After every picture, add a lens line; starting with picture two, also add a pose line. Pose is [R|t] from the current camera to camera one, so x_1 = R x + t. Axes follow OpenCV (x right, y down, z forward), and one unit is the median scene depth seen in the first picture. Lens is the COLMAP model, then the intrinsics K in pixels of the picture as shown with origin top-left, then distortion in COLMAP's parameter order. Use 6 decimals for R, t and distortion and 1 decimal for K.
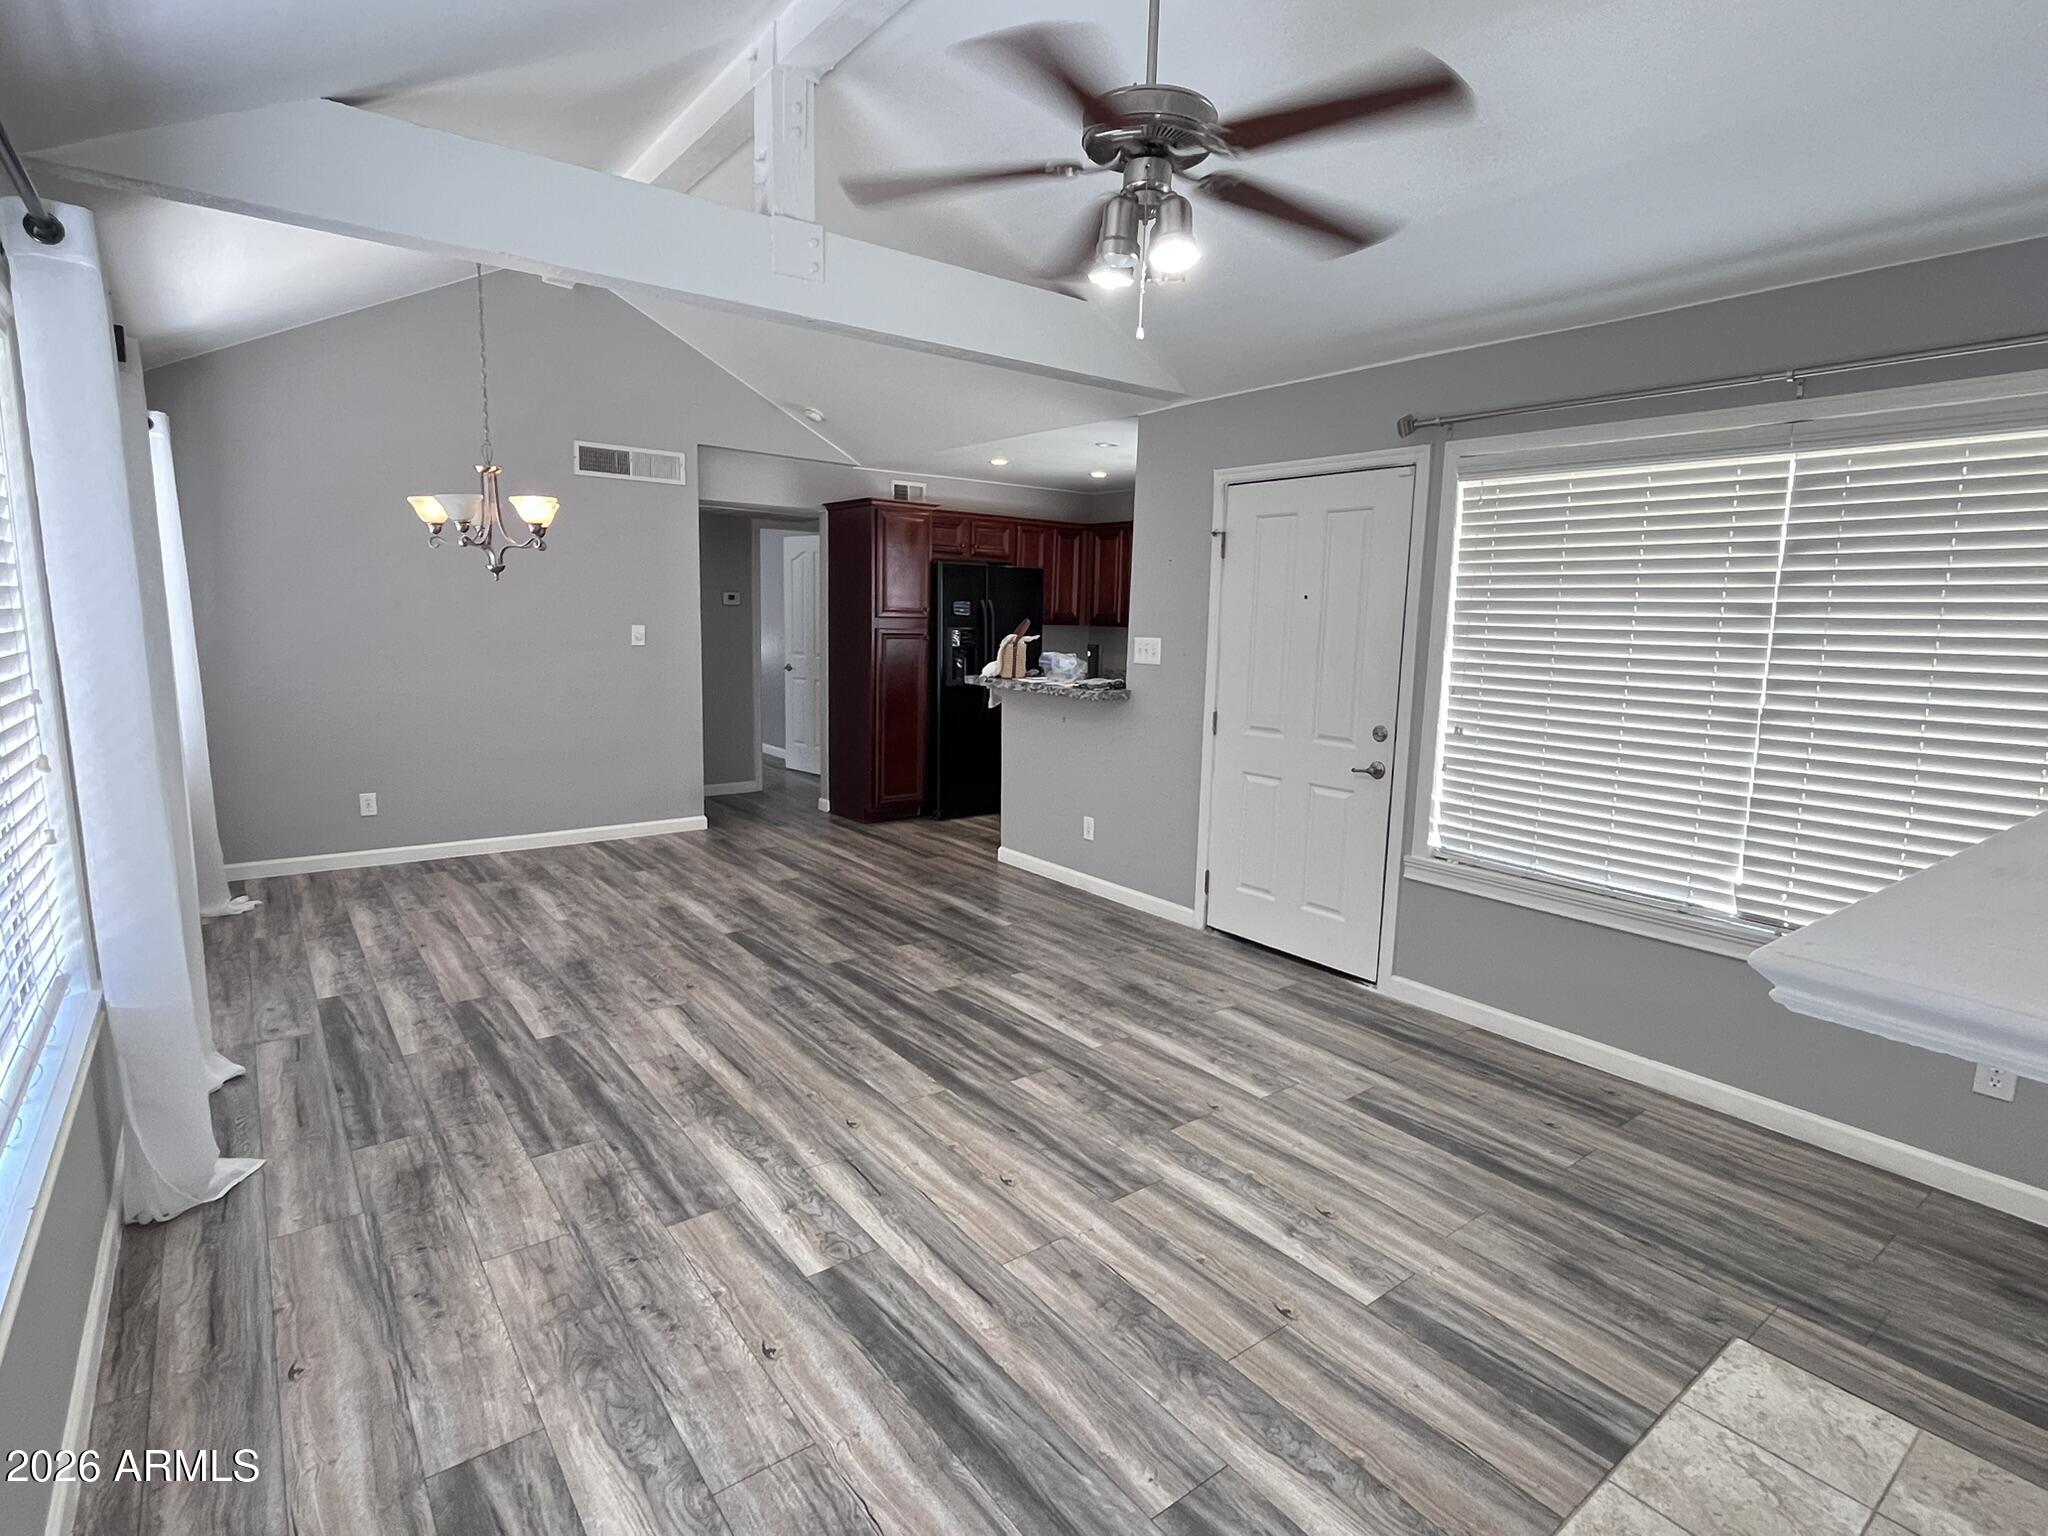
lens RADIAL K [[1029.3, 0, 1015.3], [0, 1029.3, 767.2], [0, 0, 1]] dist [-0.002582, -0.000341]
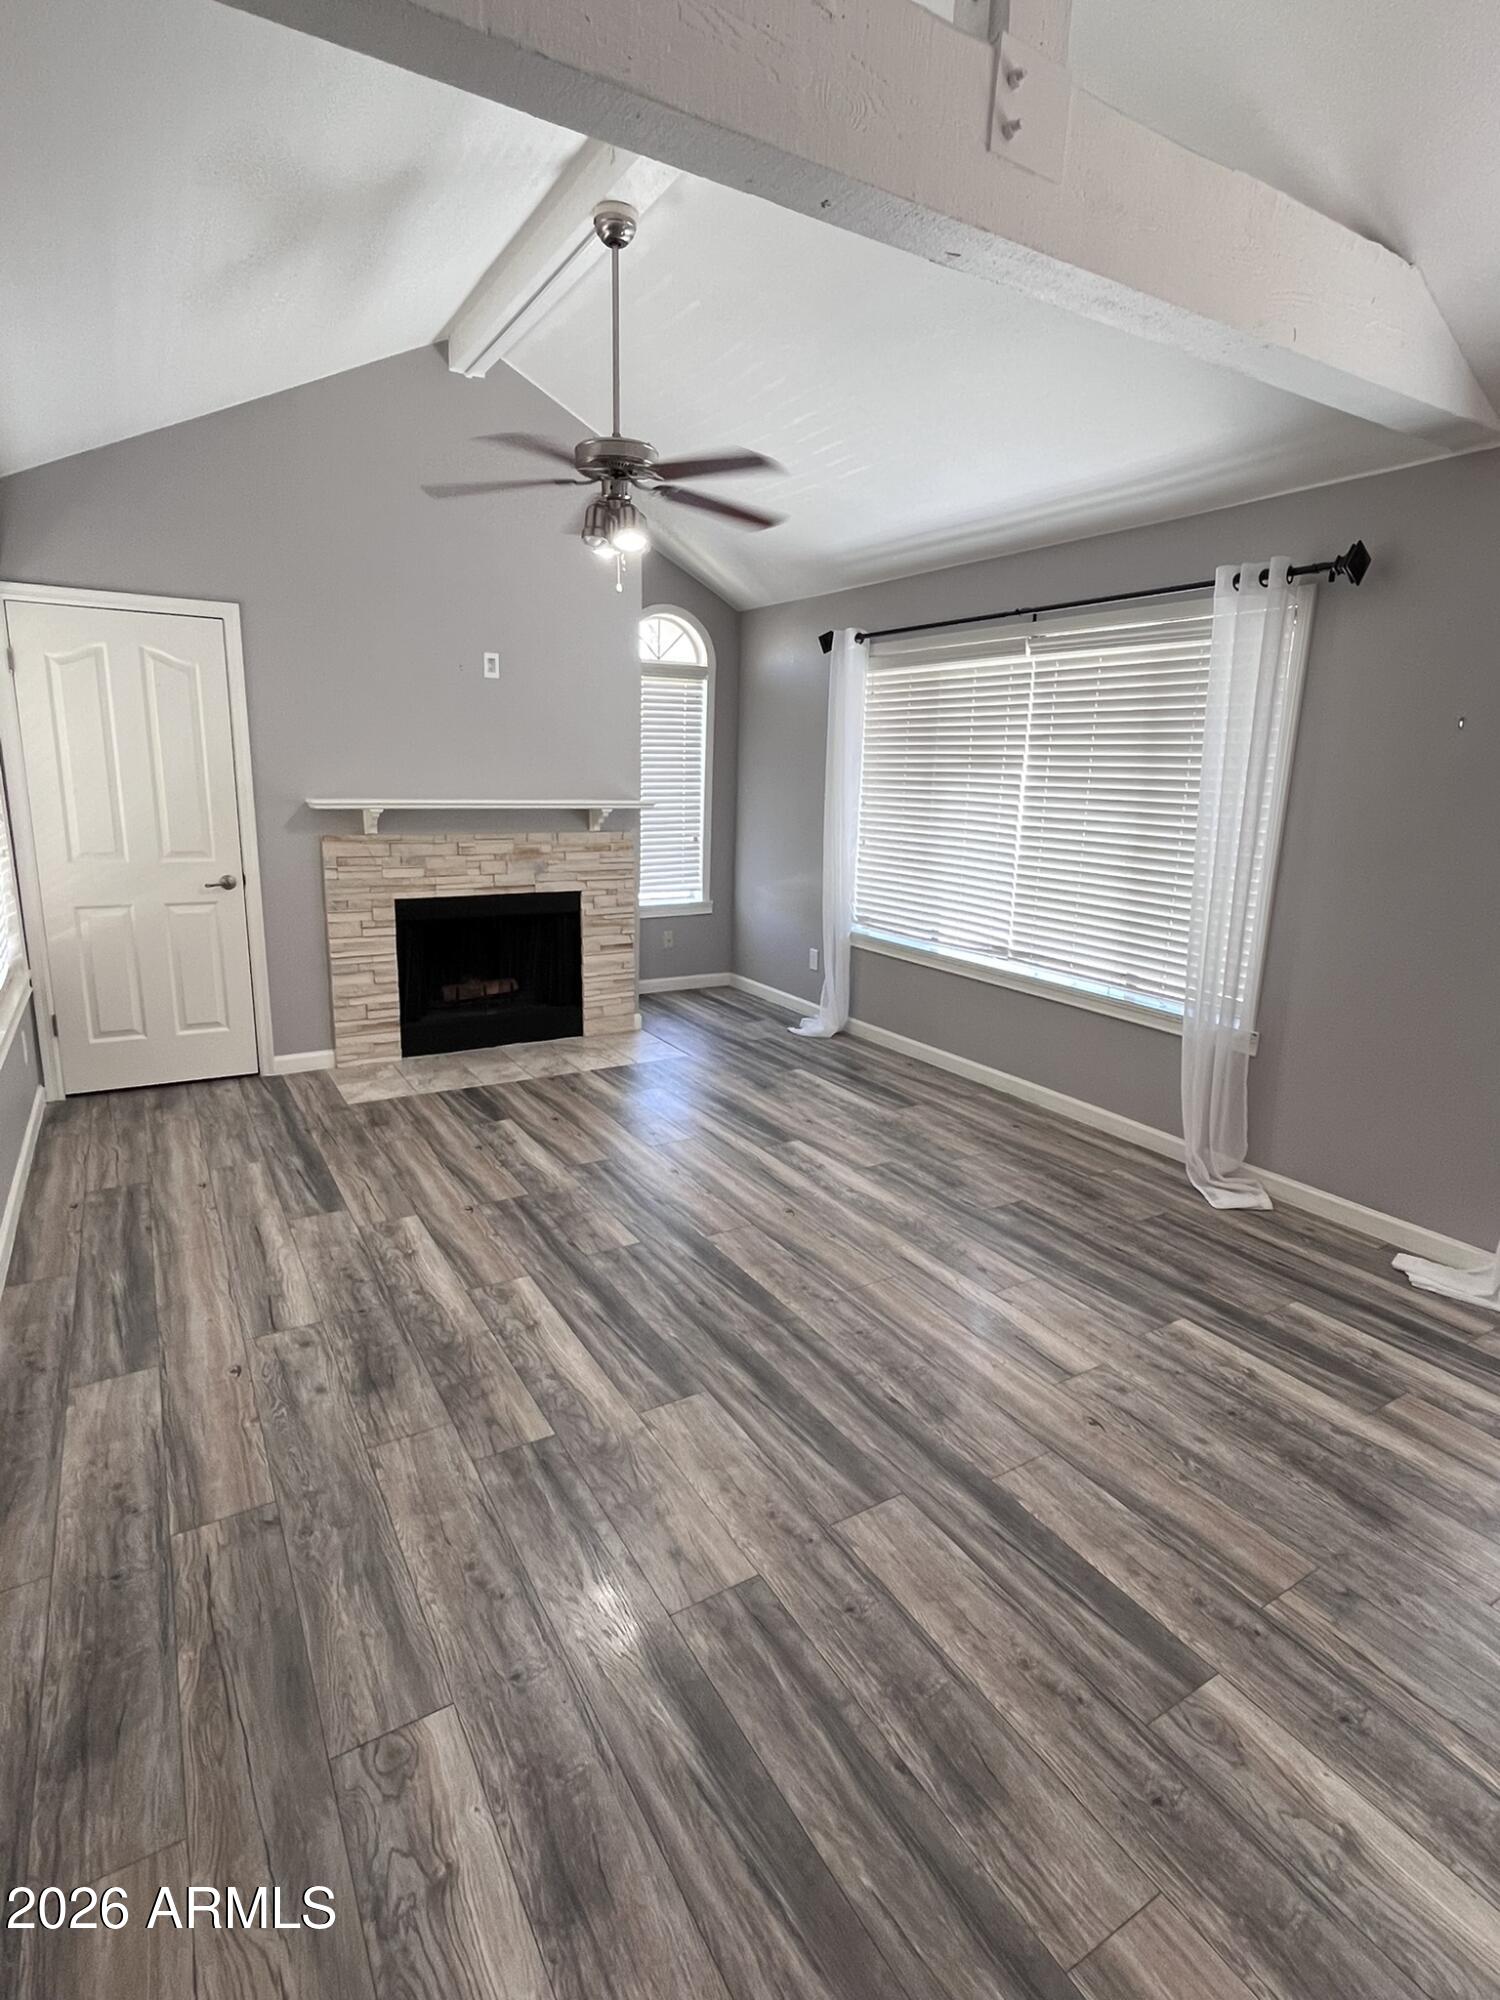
lens RADIAL K [[1005.2, 0, 755.0], [0, 1005.2, 994.3], [0, 0, 1]] dist [-0.002582, -0.000341]
pose [[-0.993747, -0.070447, 0.086630, -0.158469], [-0.033420, 0.927939, 0.371230, -0.248288], [-0.106539, 0.366014, -0.924491, 1.555974]]
